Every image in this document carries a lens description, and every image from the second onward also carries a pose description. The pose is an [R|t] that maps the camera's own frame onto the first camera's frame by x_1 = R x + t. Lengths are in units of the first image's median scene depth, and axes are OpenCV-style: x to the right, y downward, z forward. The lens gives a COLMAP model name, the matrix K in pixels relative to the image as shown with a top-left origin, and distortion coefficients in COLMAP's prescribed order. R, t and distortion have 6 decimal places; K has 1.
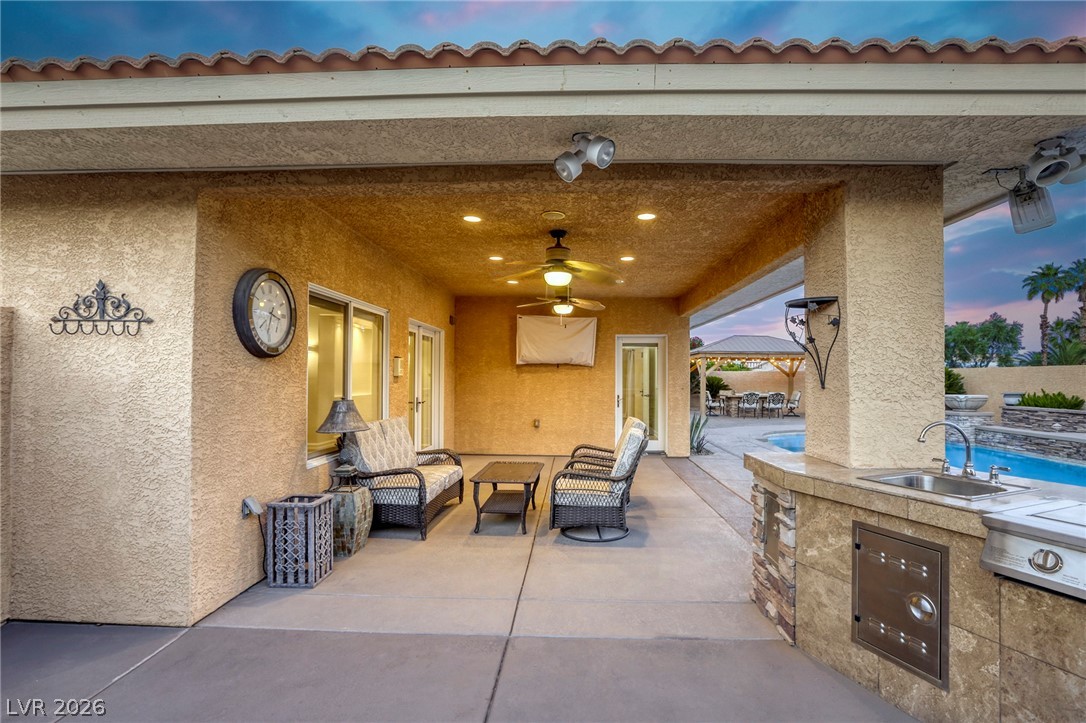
lens RADIAL K [[511.1, 0, 549.4], [0, 511.1, 374.5], [0, 0, 1]] dist [-0.082427, 0.028925]
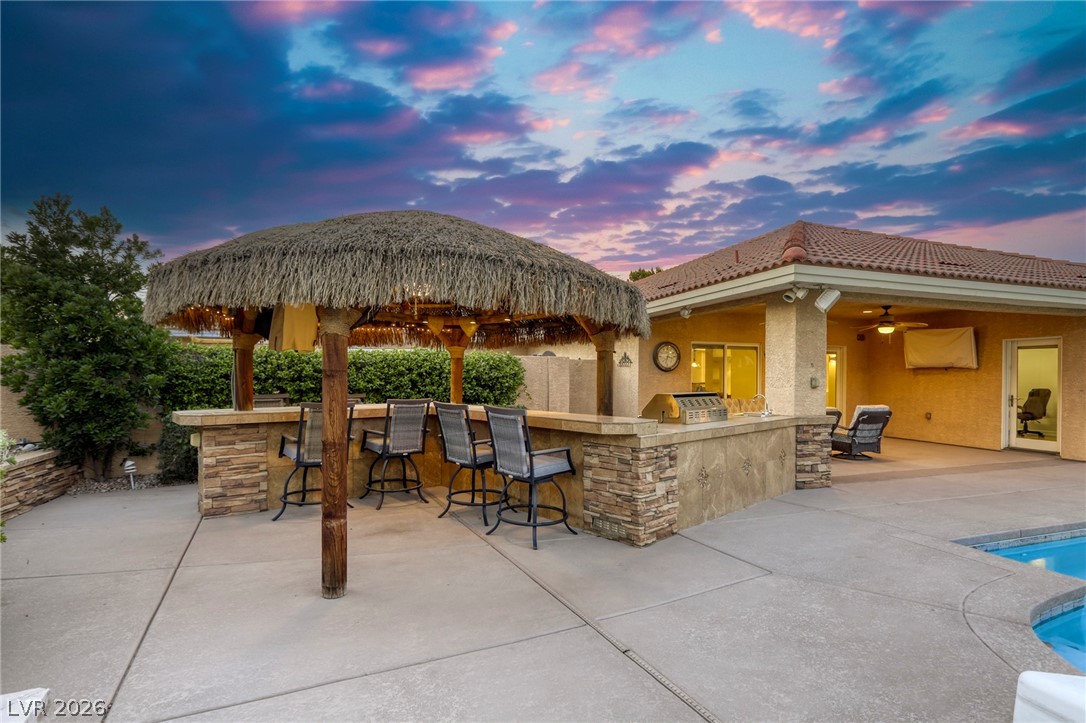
lens RADIAL K [[518.7, 0, 538.3], [0, 518.7, 384.4], [0, 0, 1]] dist [-0.066467, 0.030656]
pose [[0.337718, 0.011463, -0.941178, 0.794589], [0.003530, 0.999903, 0.013445, -0.000153], [0.941241, -0.007863, 0.337644, -0.297765]]
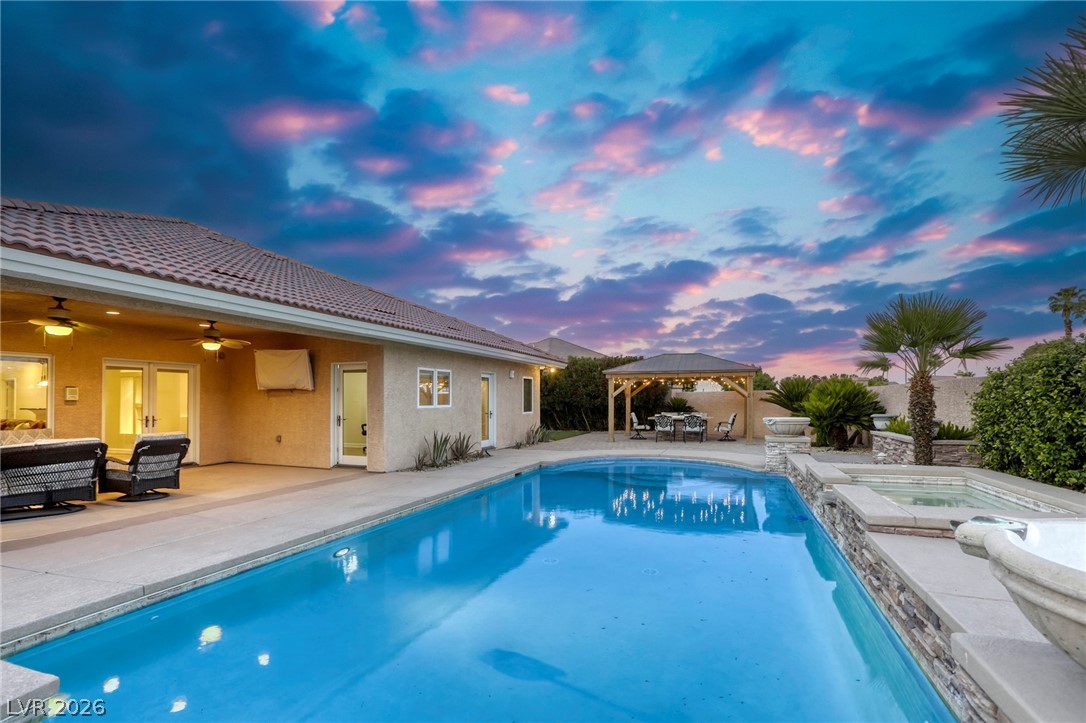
lens RADIAL K [[518.7, 0, 538.3], [0, 518.7, 384.4], [0, 0, 1]] dist [-0.066467, 0.030656]
pose [[0.954861, -0.016159, -0.296614, 0.910382], [0.008979, 0.999633, -0.025551, 0.003965], [0.296918, 0.021735, 0.954656, 0.026951]]
